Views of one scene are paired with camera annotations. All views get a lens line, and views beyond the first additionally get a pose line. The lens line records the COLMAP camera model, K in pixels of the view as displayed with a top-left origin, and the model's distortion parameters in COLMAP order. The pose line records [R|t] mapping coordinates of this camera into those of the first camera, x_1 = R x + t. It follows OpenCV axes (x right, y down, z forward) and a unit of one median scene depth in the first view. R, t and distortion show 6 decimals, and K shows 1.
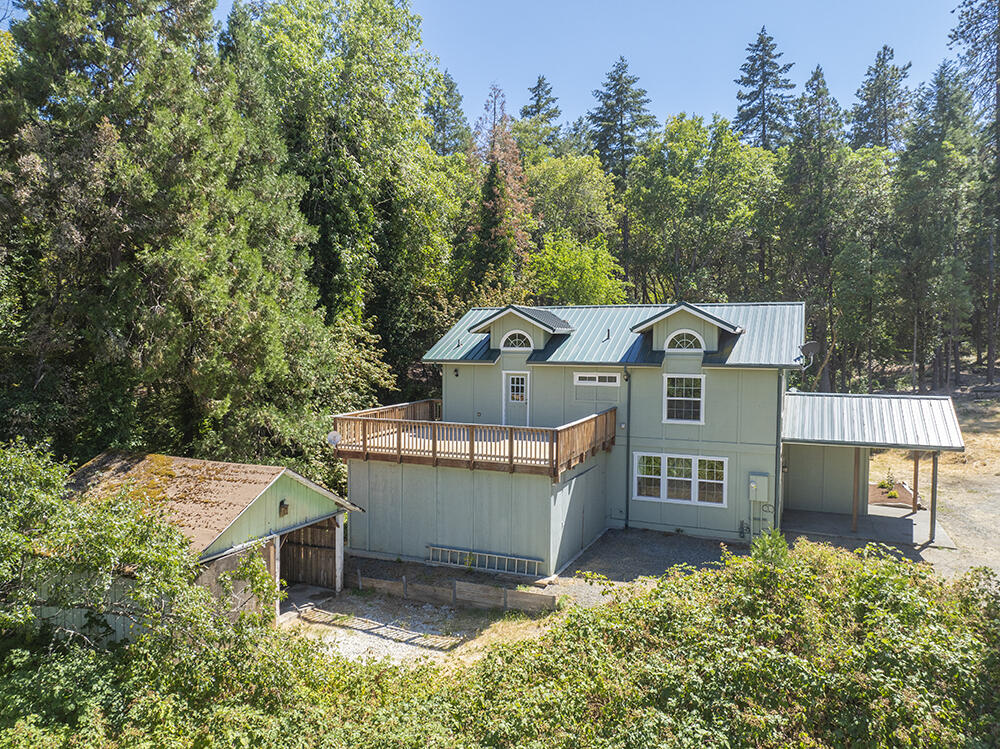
lens RADIAL K [[690.8, 0, 500.0], [0, 690.8, 374.5], [0, 0, 1]] dist [0.000482, -0.059054]
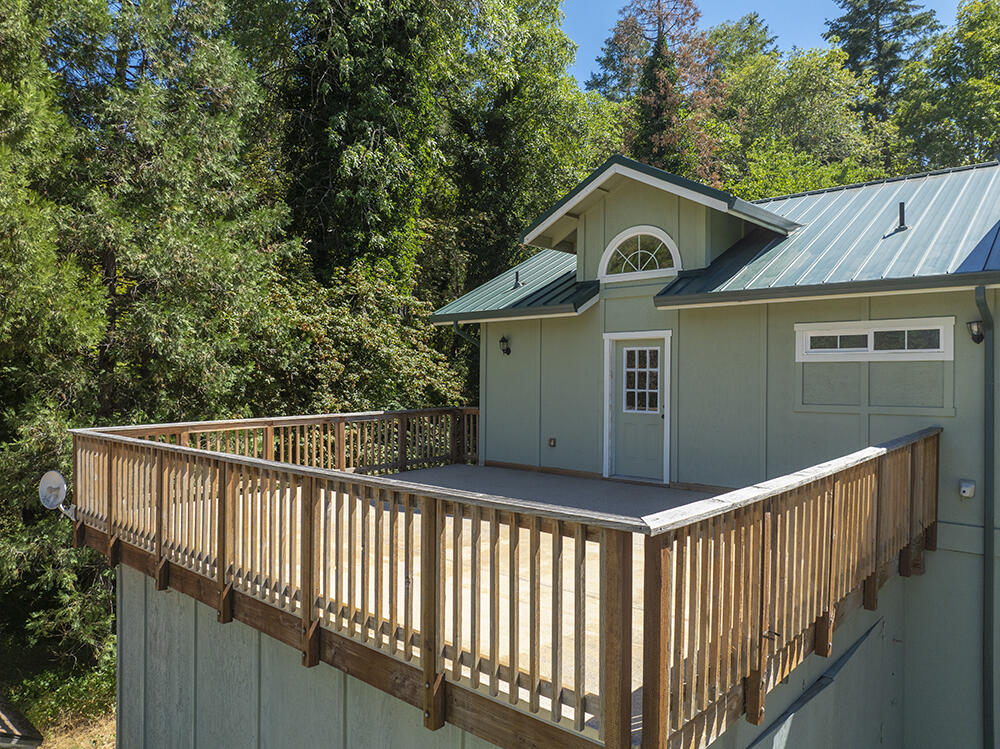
lens RADIAL K [[695.3, 0, 500.0], [0, 695.3, 374.5], [0, 0, 1]] dist [-0.045210, 0.001607]
pose [[0.948918, -0.004146, -0.315495, 0.074621], [-0.012652, 0.998610, -0.051175, 0.039961], [0.315268, 0.052552, 0.947546, 0.622714]]
